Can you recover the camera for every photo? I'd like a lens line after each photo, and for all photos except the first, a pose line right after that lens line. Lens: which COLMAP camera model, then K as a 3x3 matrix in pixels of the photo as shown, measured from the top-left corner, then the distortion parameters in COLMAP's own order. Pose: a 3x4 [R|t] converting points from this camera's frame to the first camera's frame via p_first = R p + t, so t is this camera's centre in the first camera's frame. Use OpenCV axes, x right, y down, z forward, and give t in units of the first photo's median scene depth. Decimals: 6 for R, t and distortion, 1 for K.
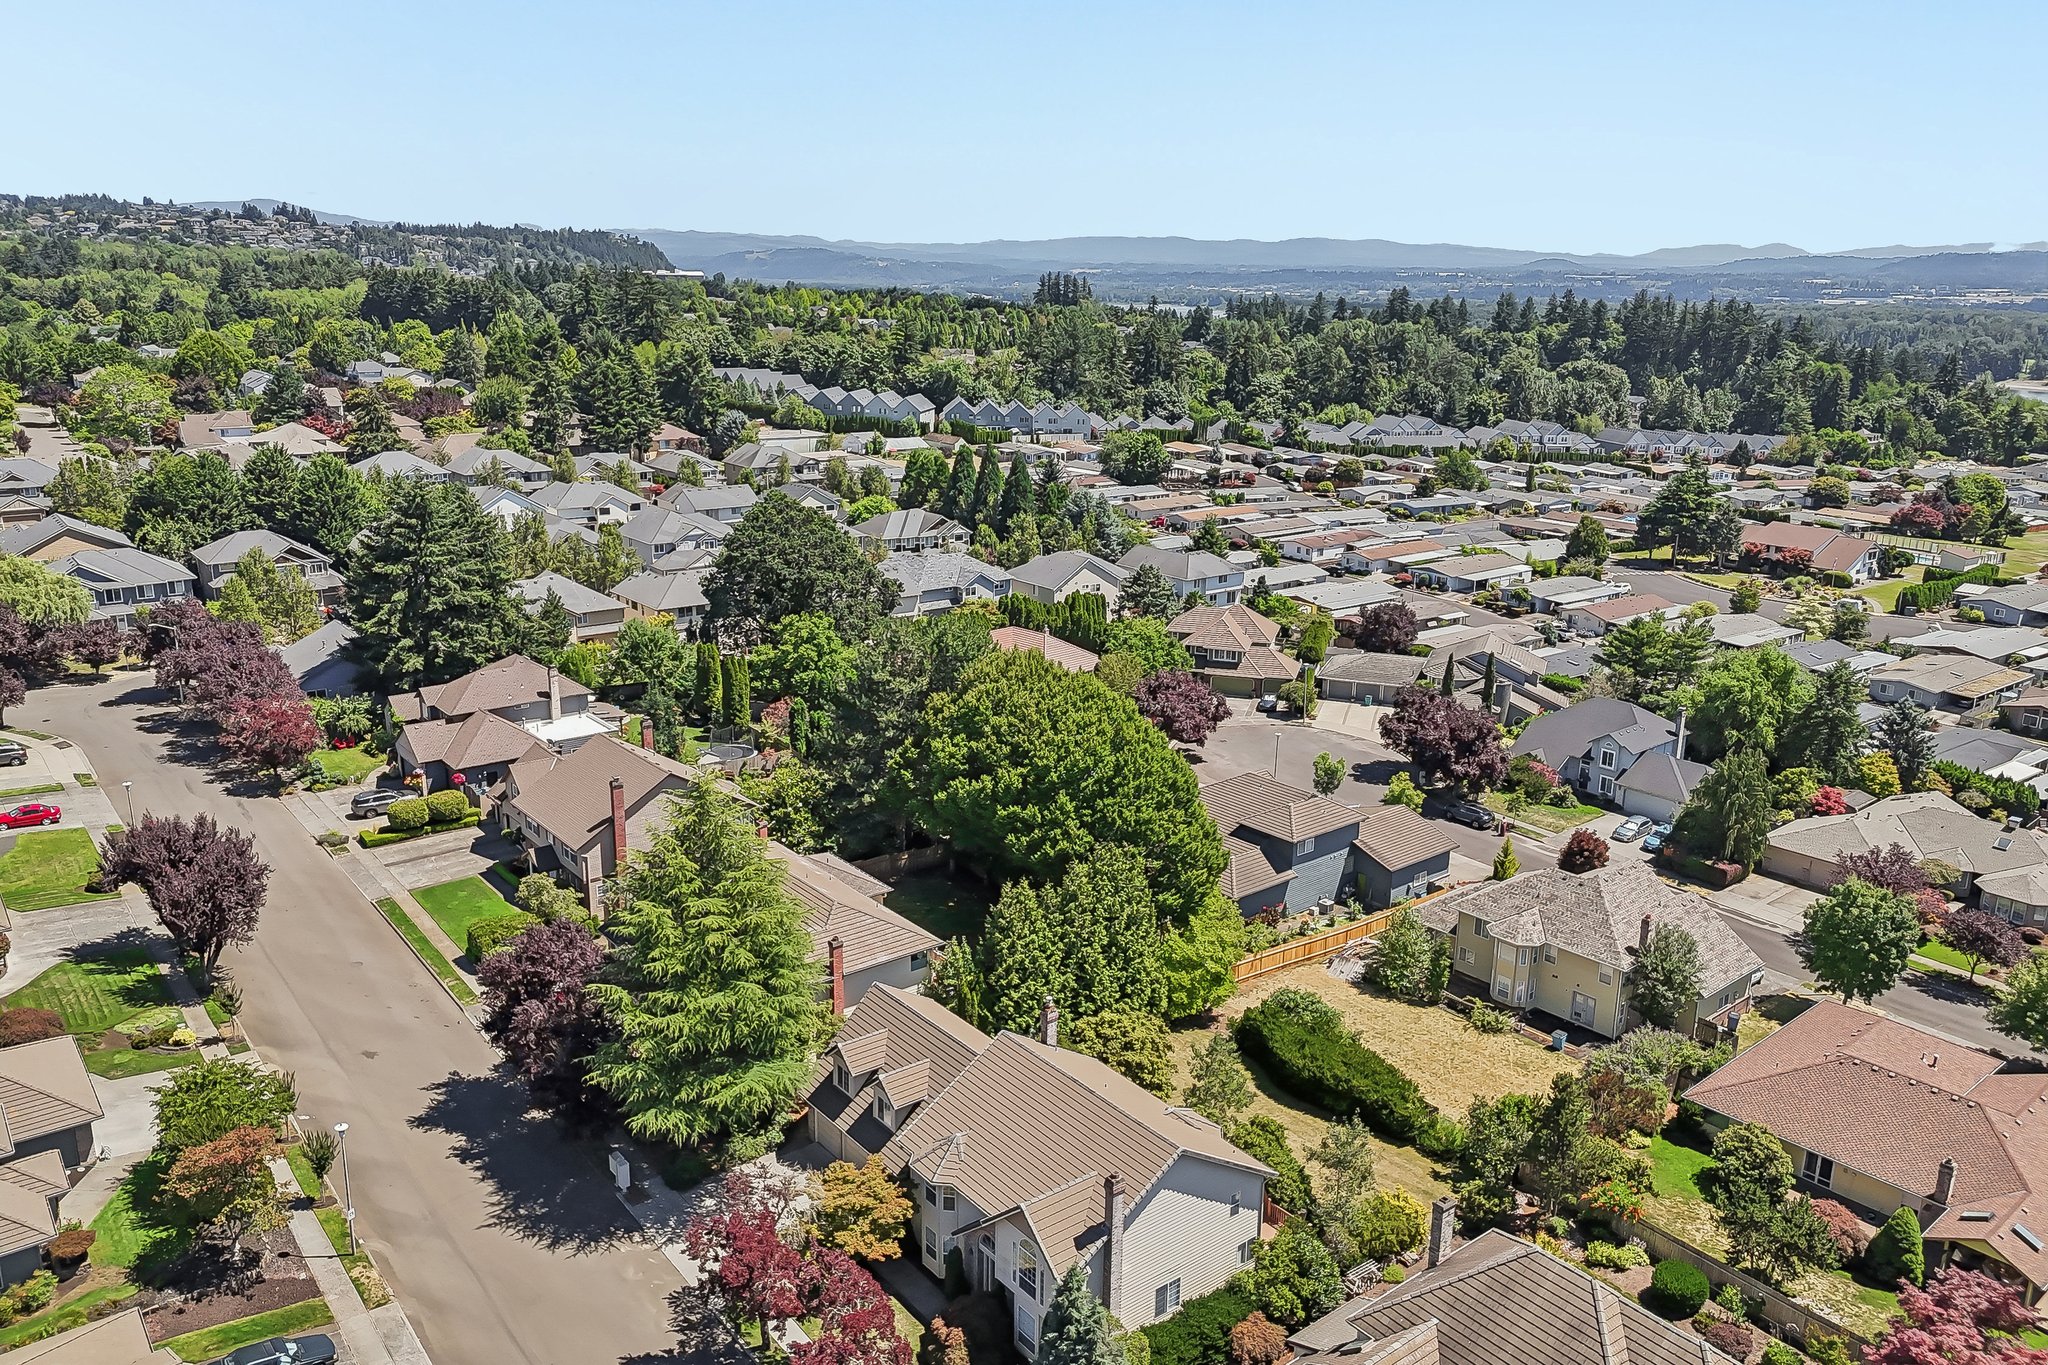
lens RADIAL K [[1495.4, 0, 1024.0], [0, 1495.4, 682.5], [0, 0, 1]] dist [0.058621, -0.049386]
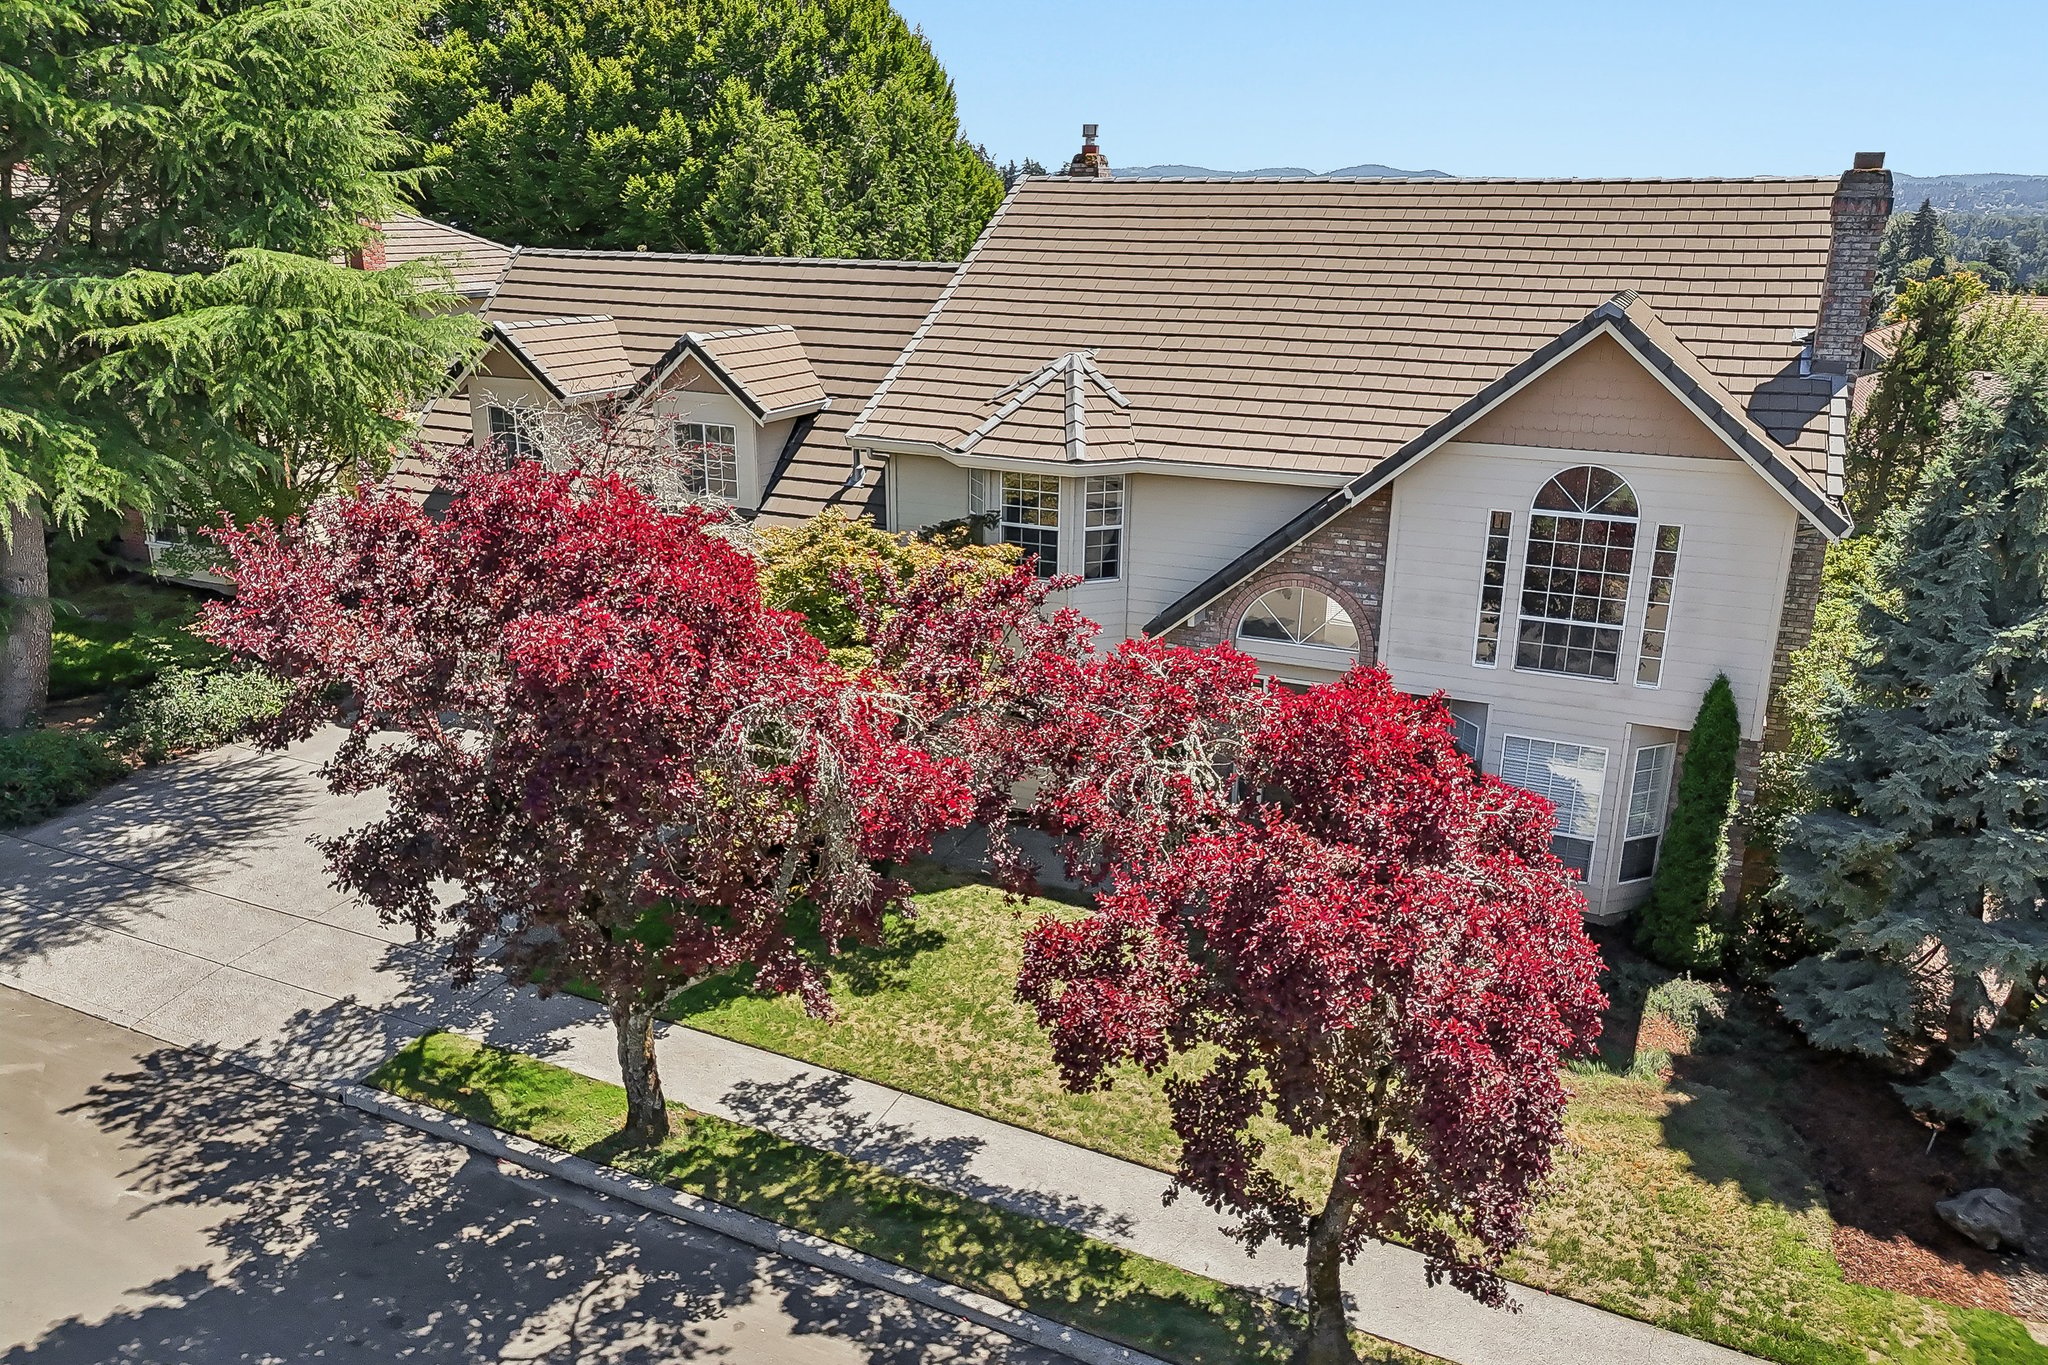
lens RADIAL K [[1495.4, 0, 1024.0], [0, 1495.4, 682.5], [0, 0, 1]] dist [0.058621, -0.049386]
pose [[0.878907, -0.148599, 0.453255, -0.036644], [0.124241, 0.988754, 0.083246, 0.061075], [-0.460528, -0.016852, 0.887485, 0.130499]]
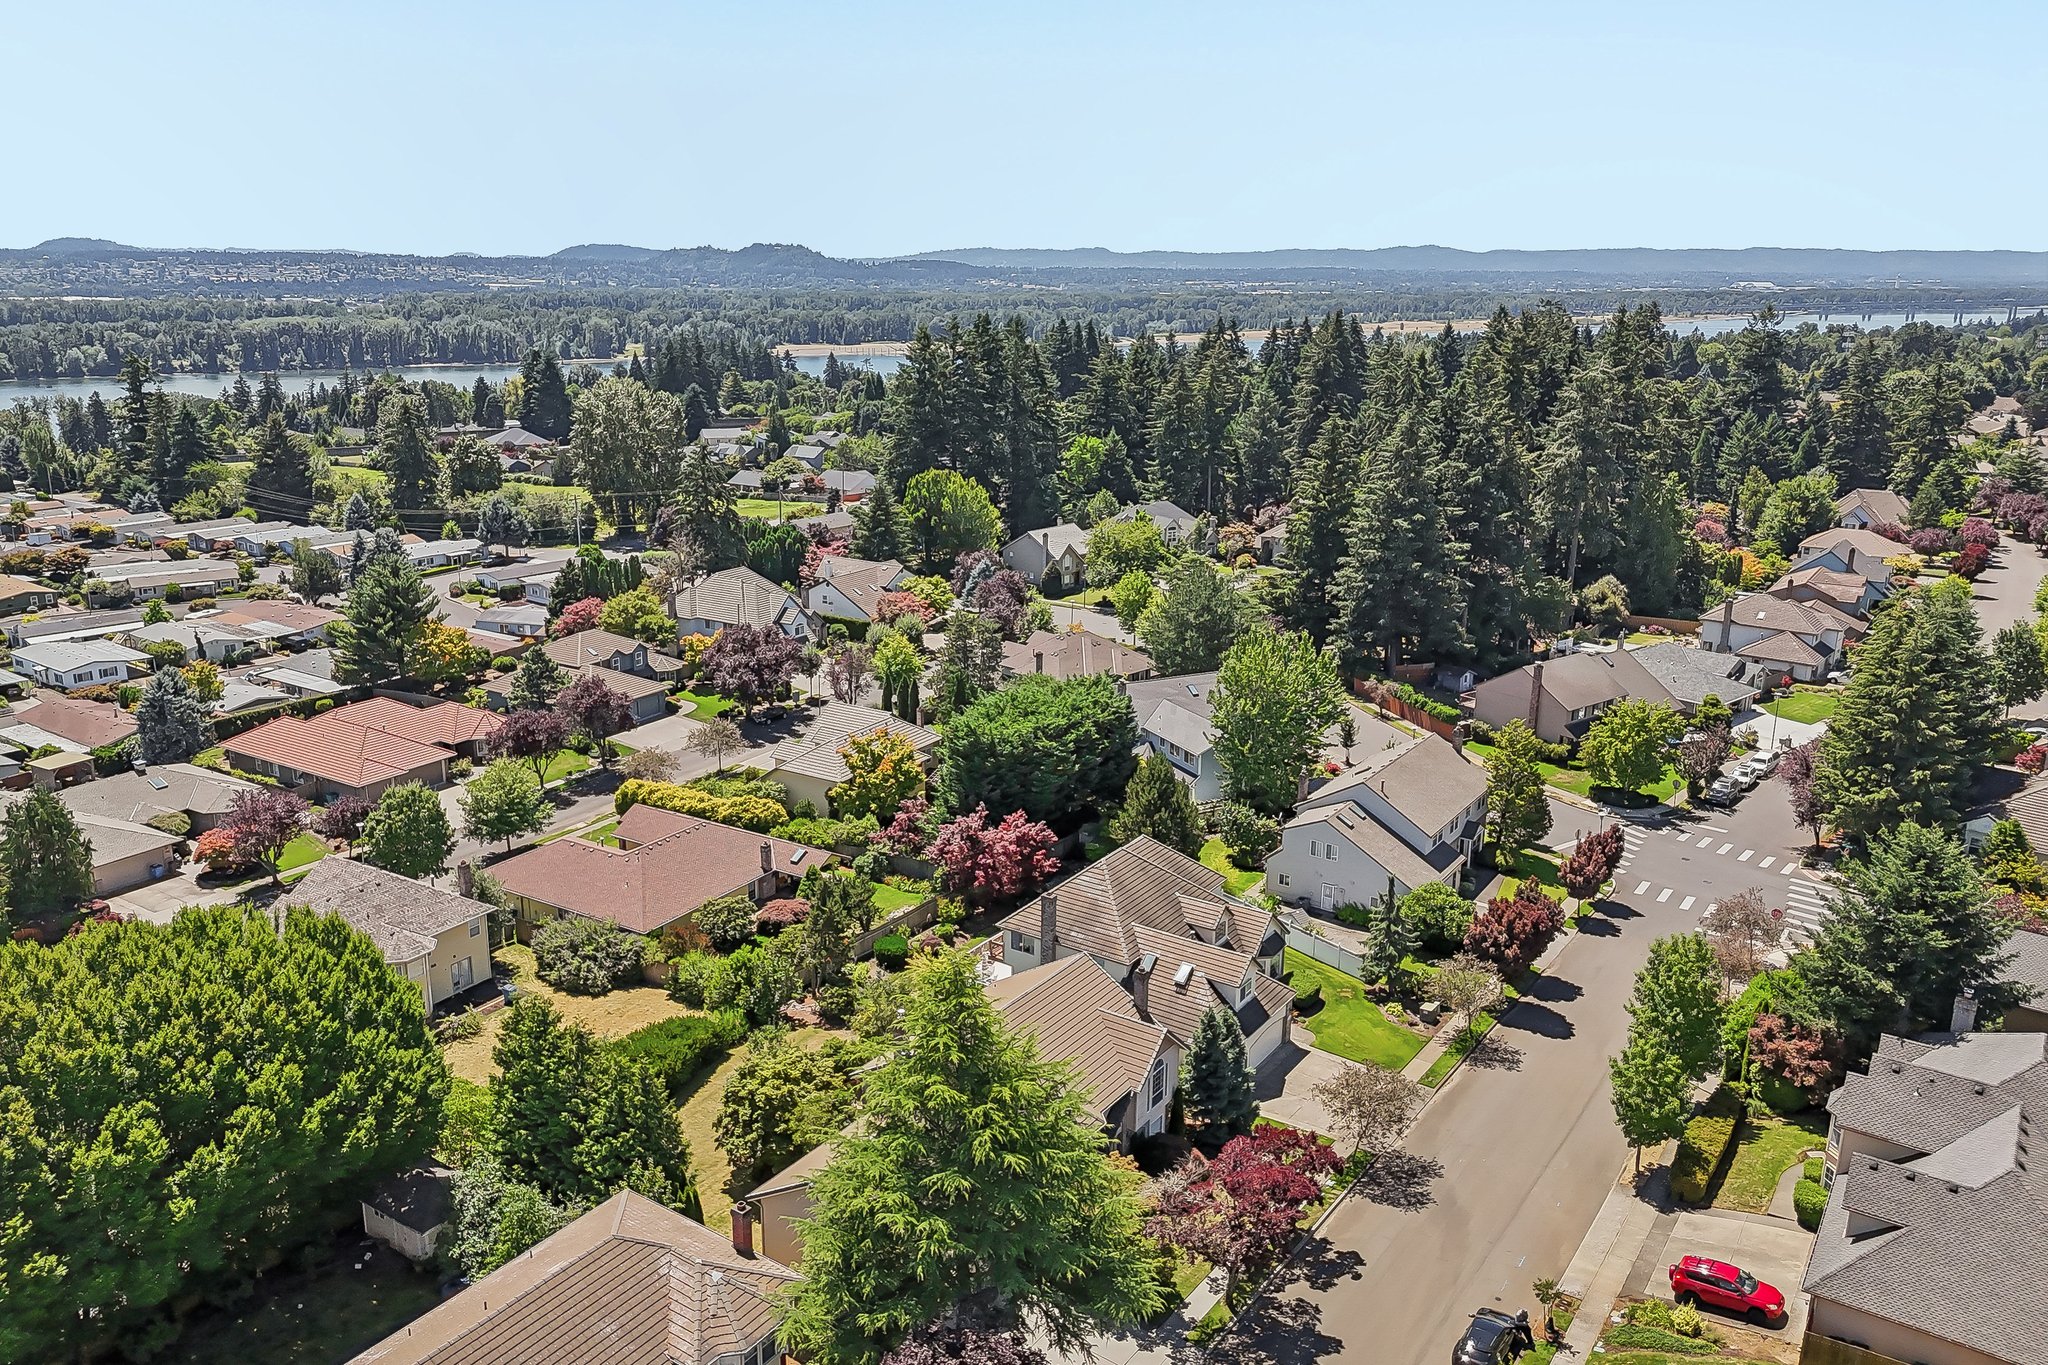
lens RADIAL K [[1495.6, 0, 1018.7], [0, 1495.6, 678.7], [0, 0, 1]] dist [0.047584, -0.050175]
pose [[-0.299261, -0.263443, 0.917083, -0.166657], [0.237086, 0.910458, 0.338905, -0.059901], [-0.924247, 0.318849, -0.210006, 0.207288]]
